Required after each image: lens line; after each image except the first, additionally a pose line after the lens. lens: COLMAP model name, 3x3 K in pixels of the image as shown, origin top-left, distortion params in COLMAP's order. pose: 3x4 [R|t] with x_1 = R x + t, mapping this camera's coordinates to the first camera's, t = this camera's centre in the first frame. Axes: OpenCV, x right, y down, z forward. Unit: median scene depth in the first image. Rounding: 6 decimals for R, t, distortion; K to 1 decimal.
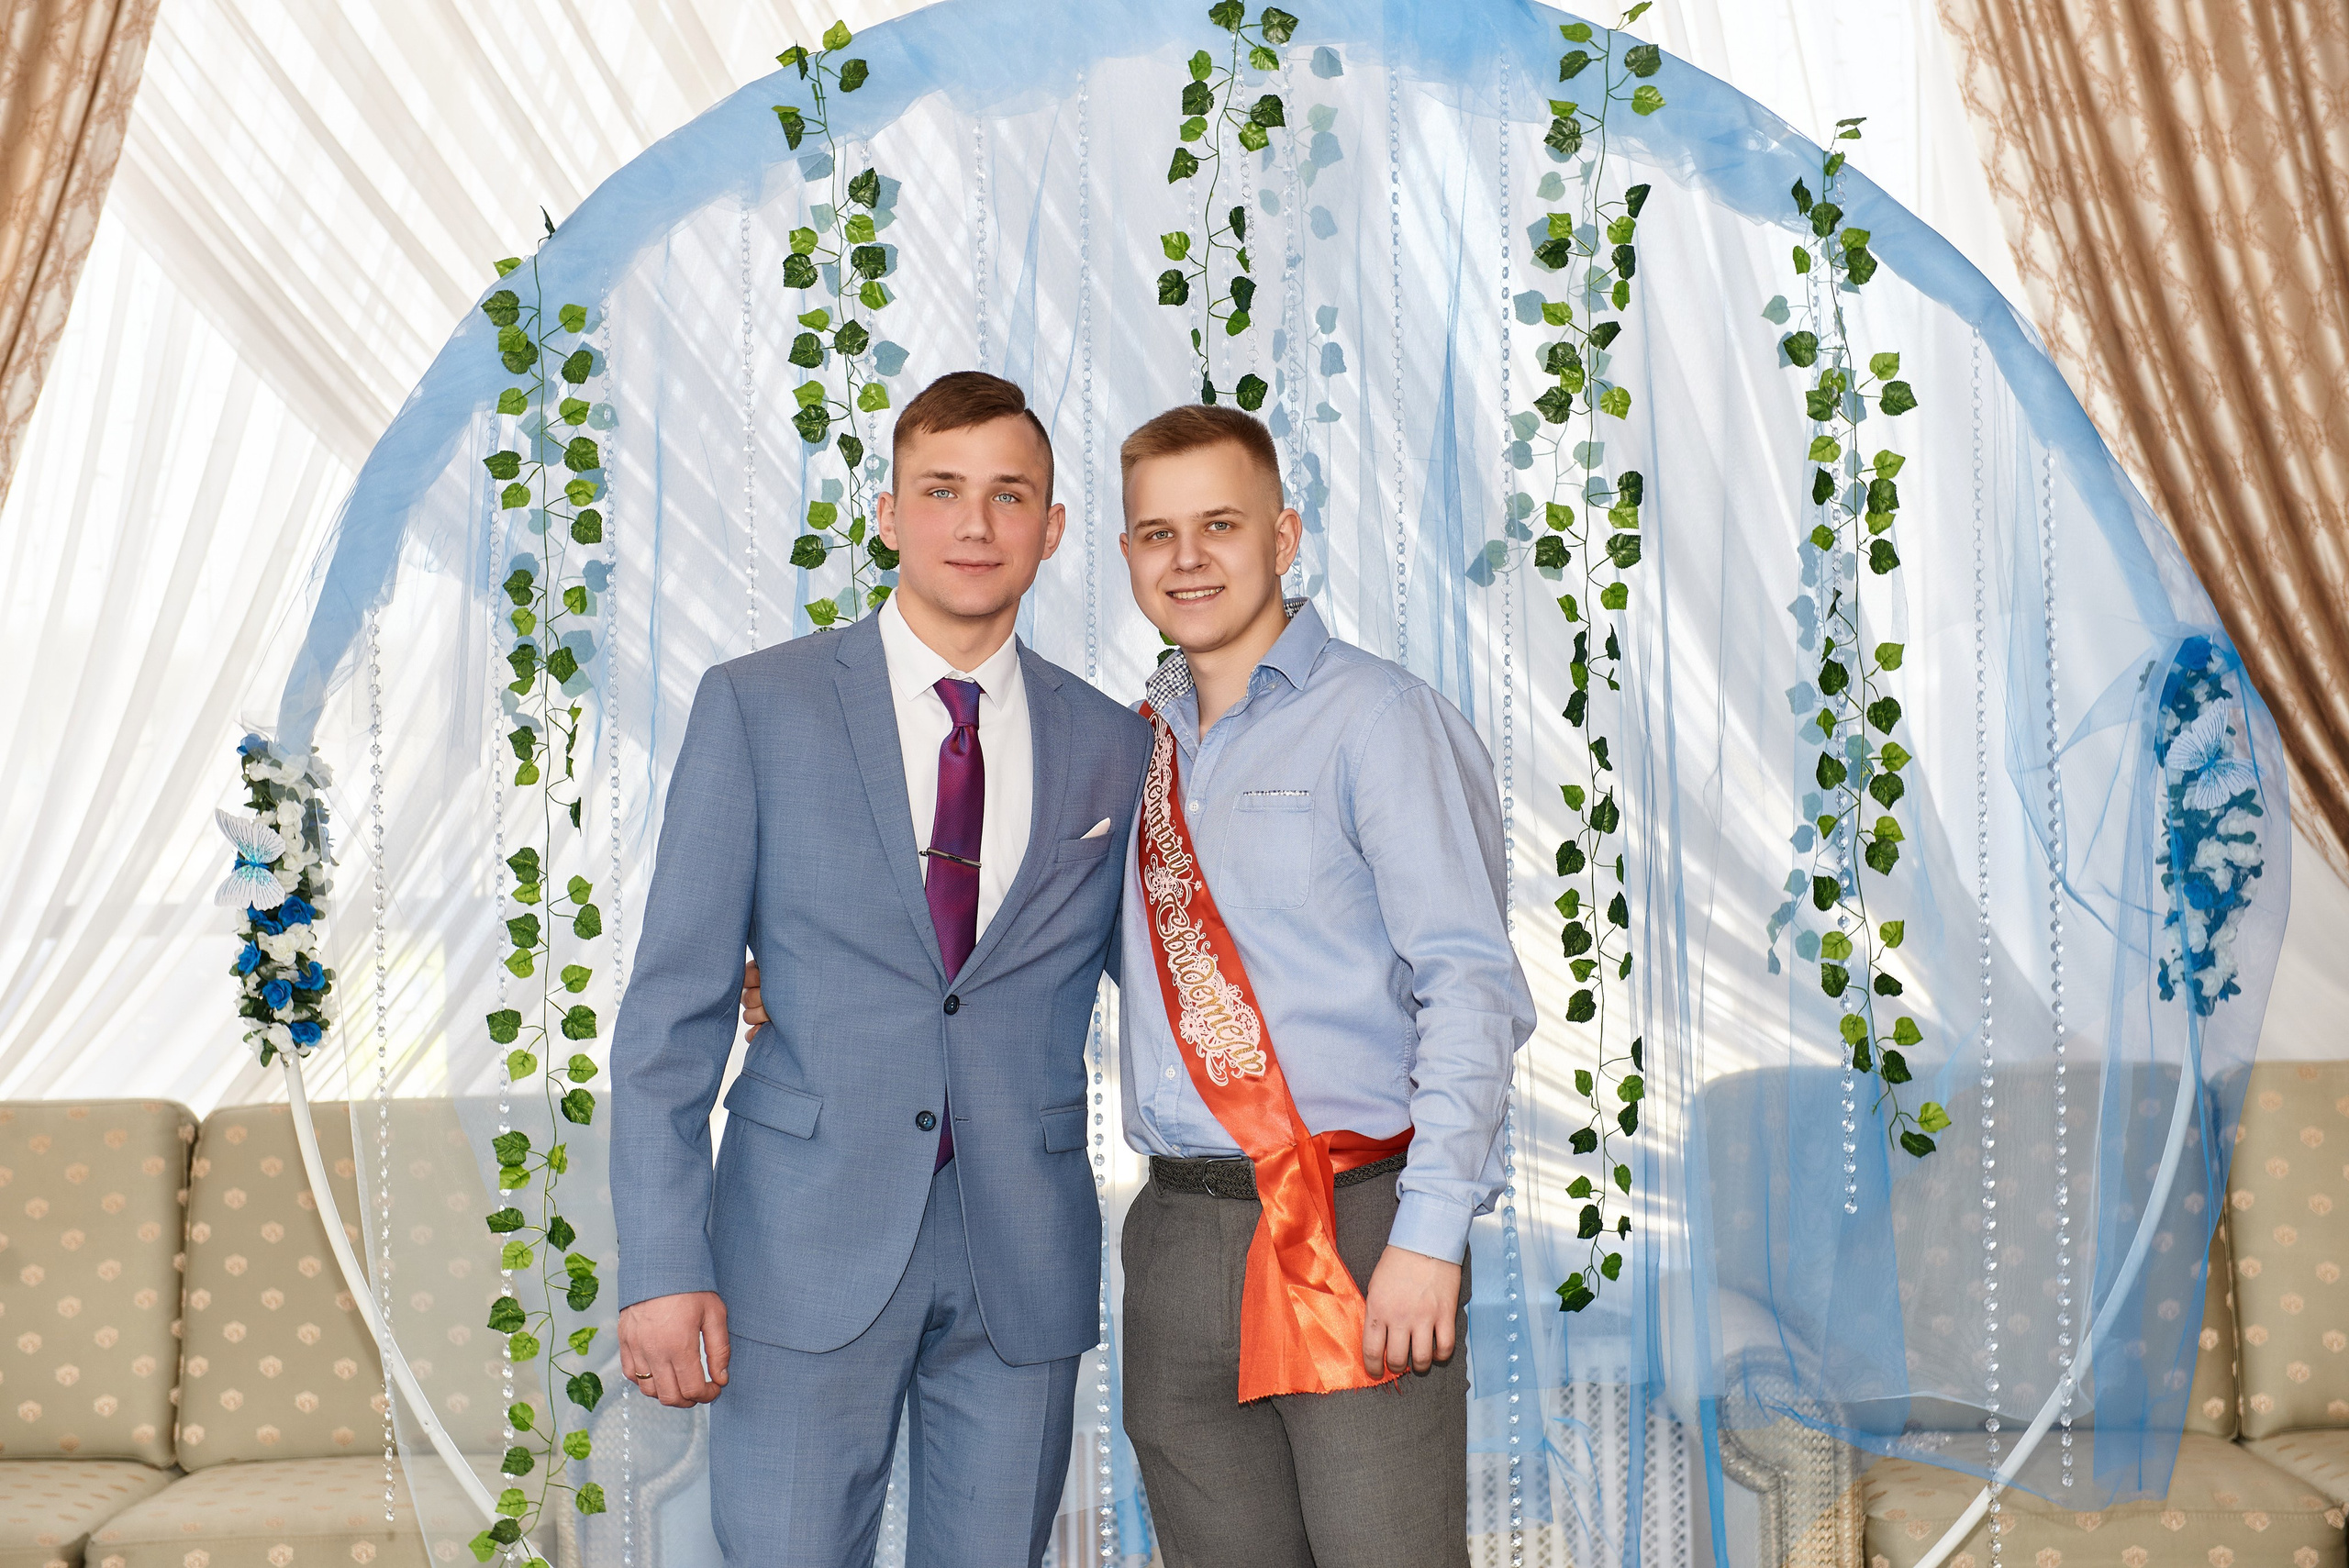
lens RADIAL K [[4746.1, 0, 1184.7], [0, 4746.1, 777.3], [0, 0, 1]] dist [0.130562, 0.000000]
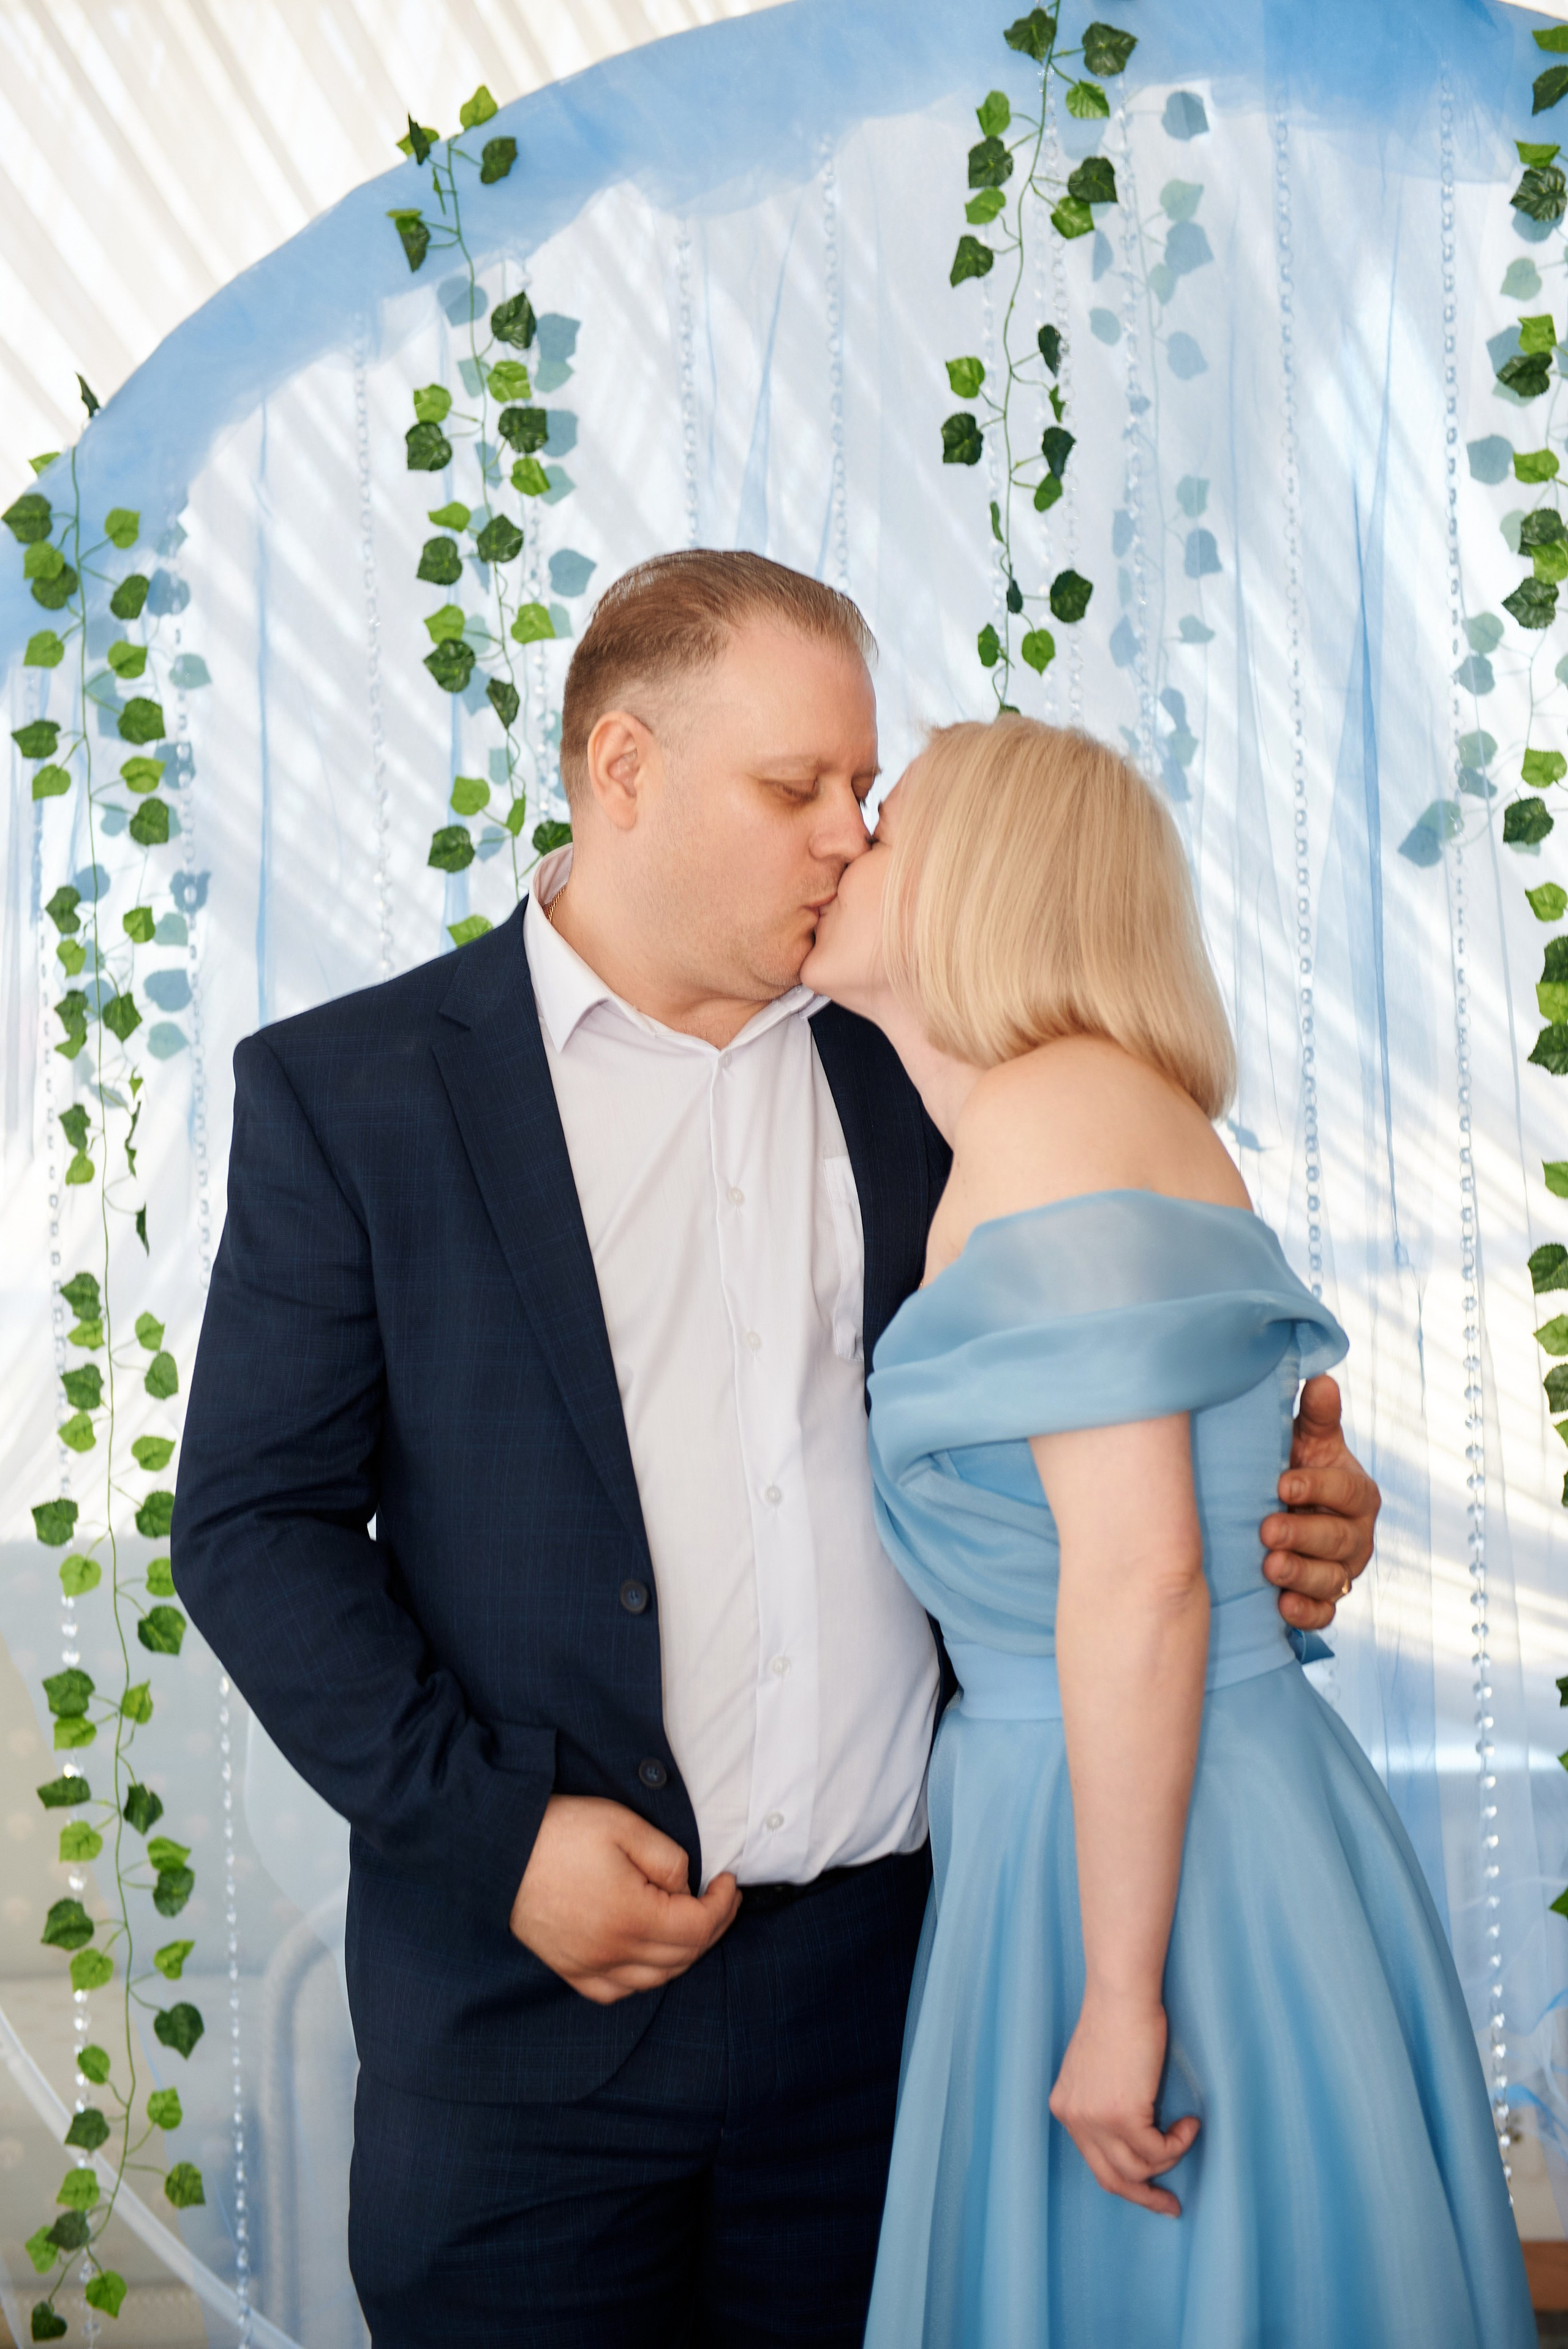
lens RADIAL K [[3881.3, 0, 764.9], [0, 3881.3, 1173.6], [0, 0, 1]] dist [0.165058, 0.000000]
pose [[0.992723, -0.019437, -0.118841, 0.034220], [0.022102, 0.999532, 0.021146, -0.010242], [0.118374, -0.023618, 0.992688, 0.424793]]
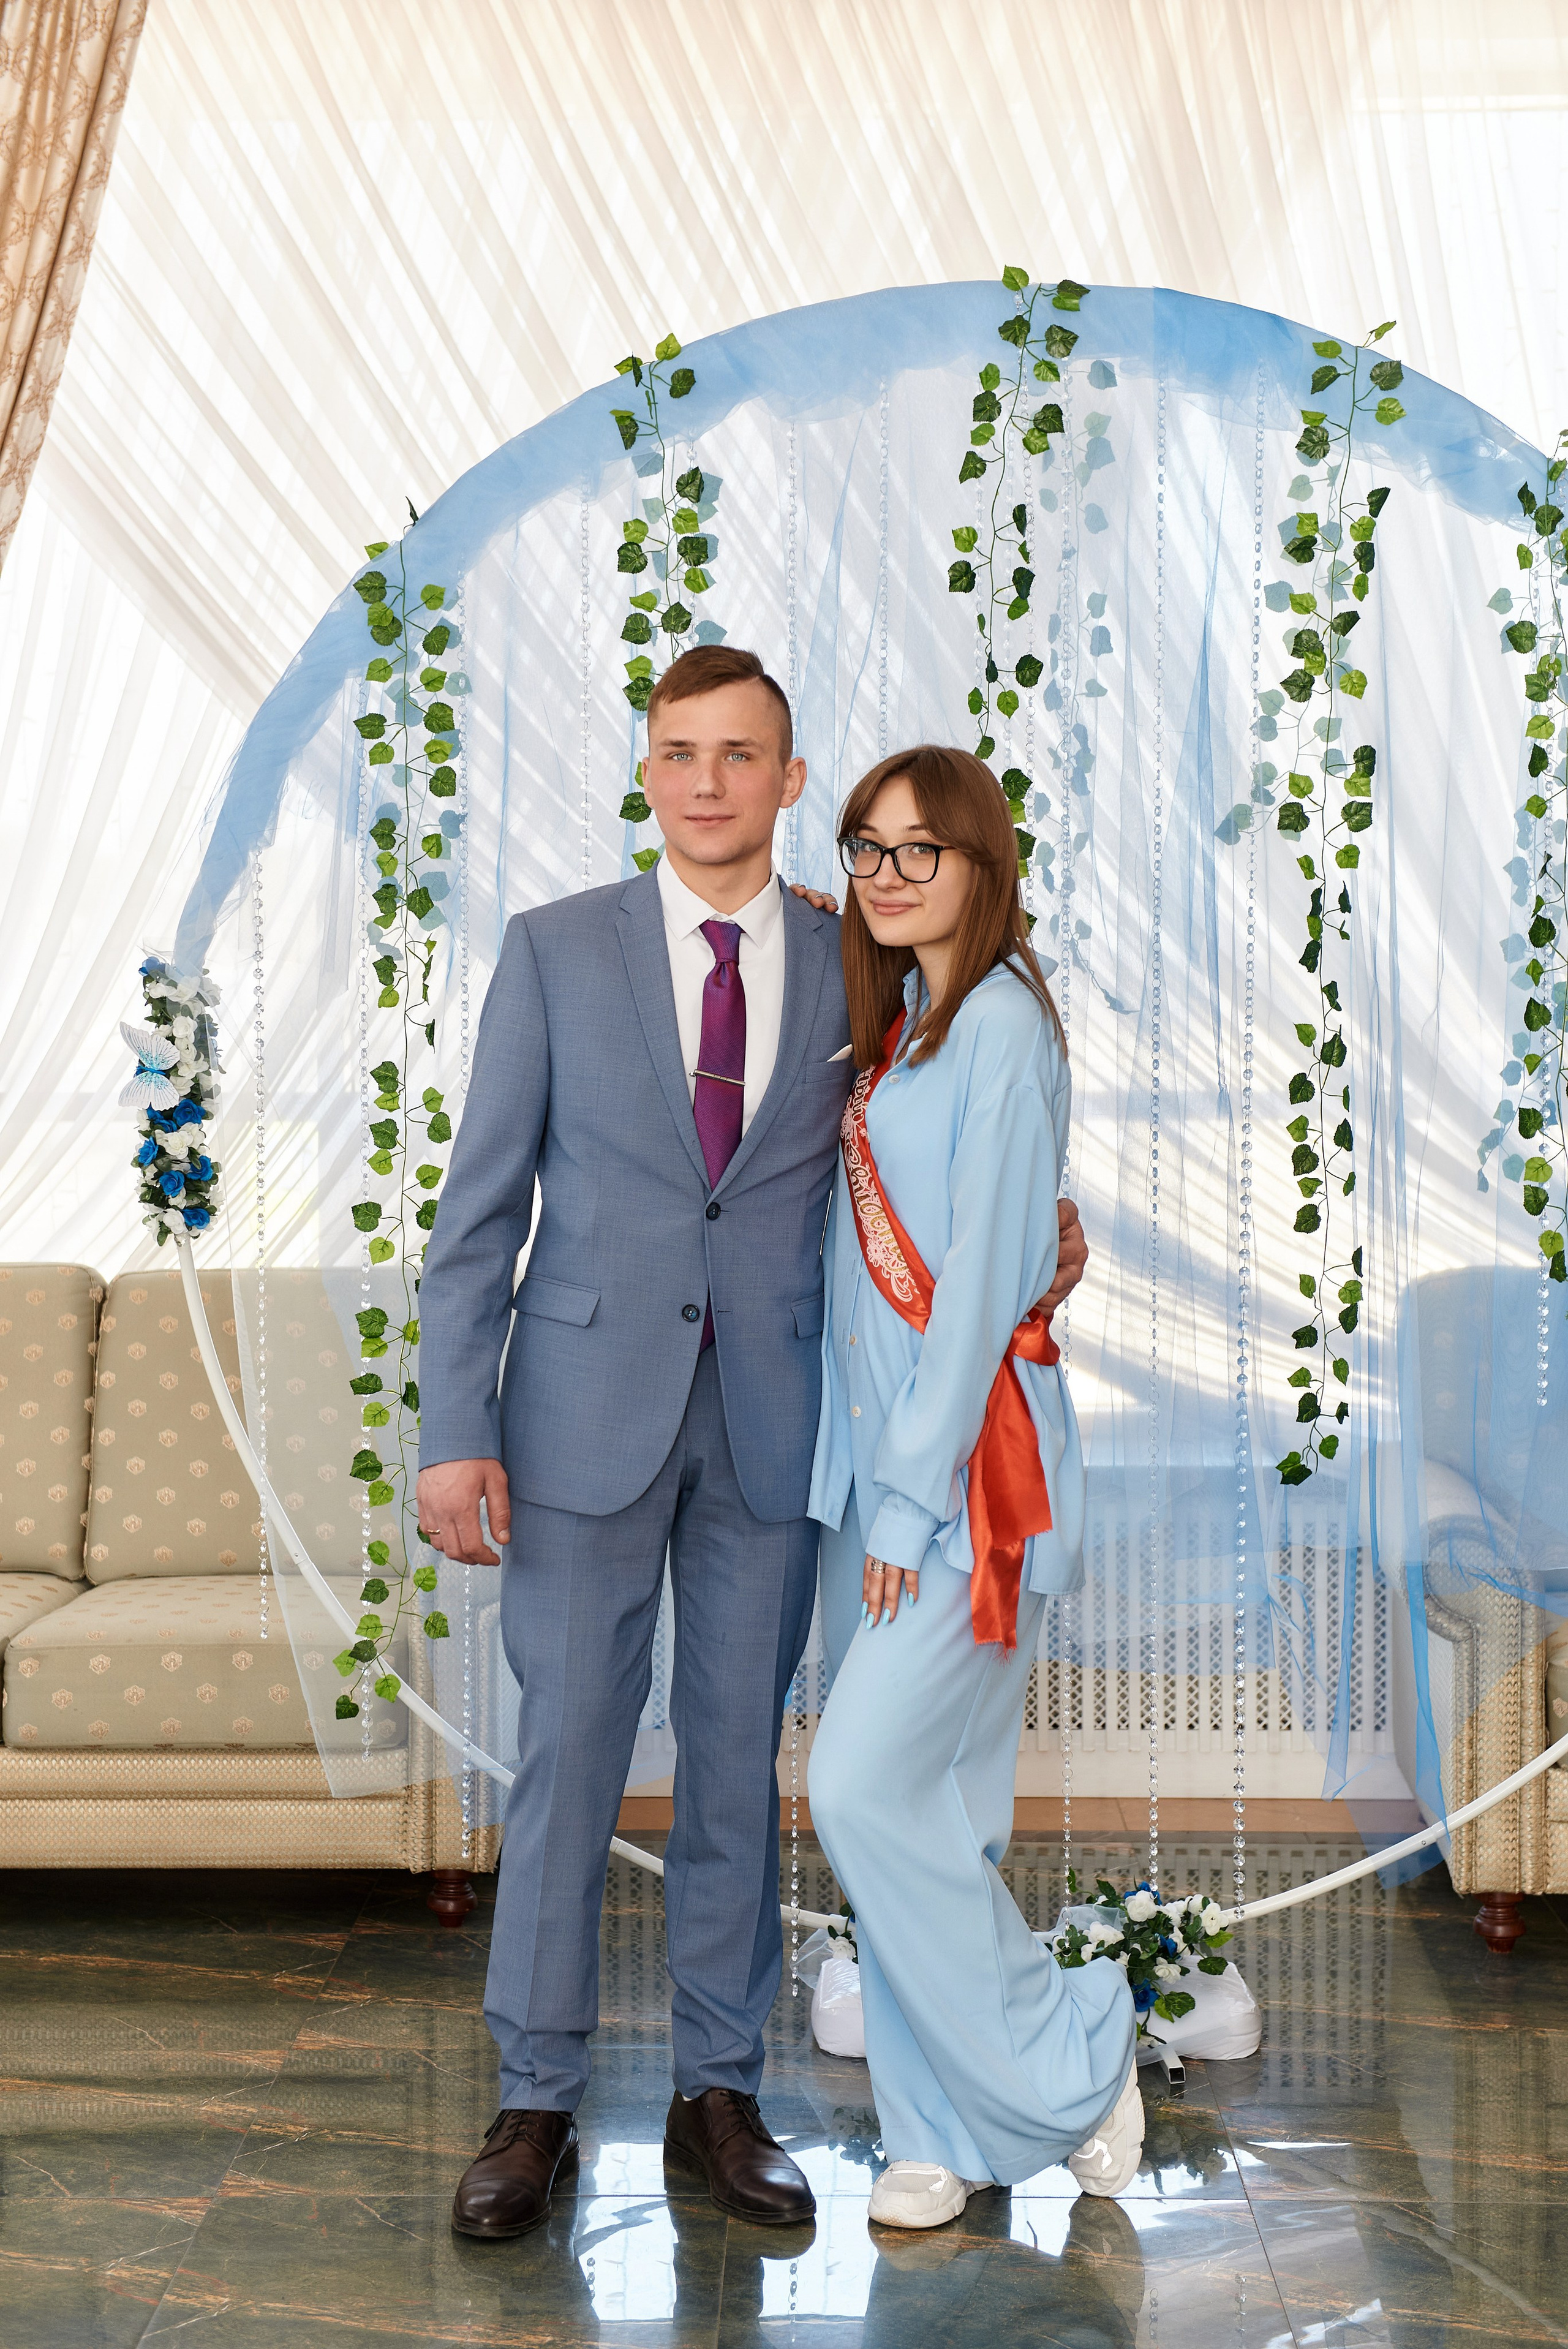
lens RADIAL K [[4064.0, 0, 772.1], [0, 4064.0, 1171.1], [0, 0, 1]] dist [0.185737, 0.000000]
pose [[0.998829, 0.019478, -0.044284, -0.001595], [-0.017295, 0.998641, 0.049161, -0.008685], [0.045182, -0.048337, 0.997809, 0.022423]]
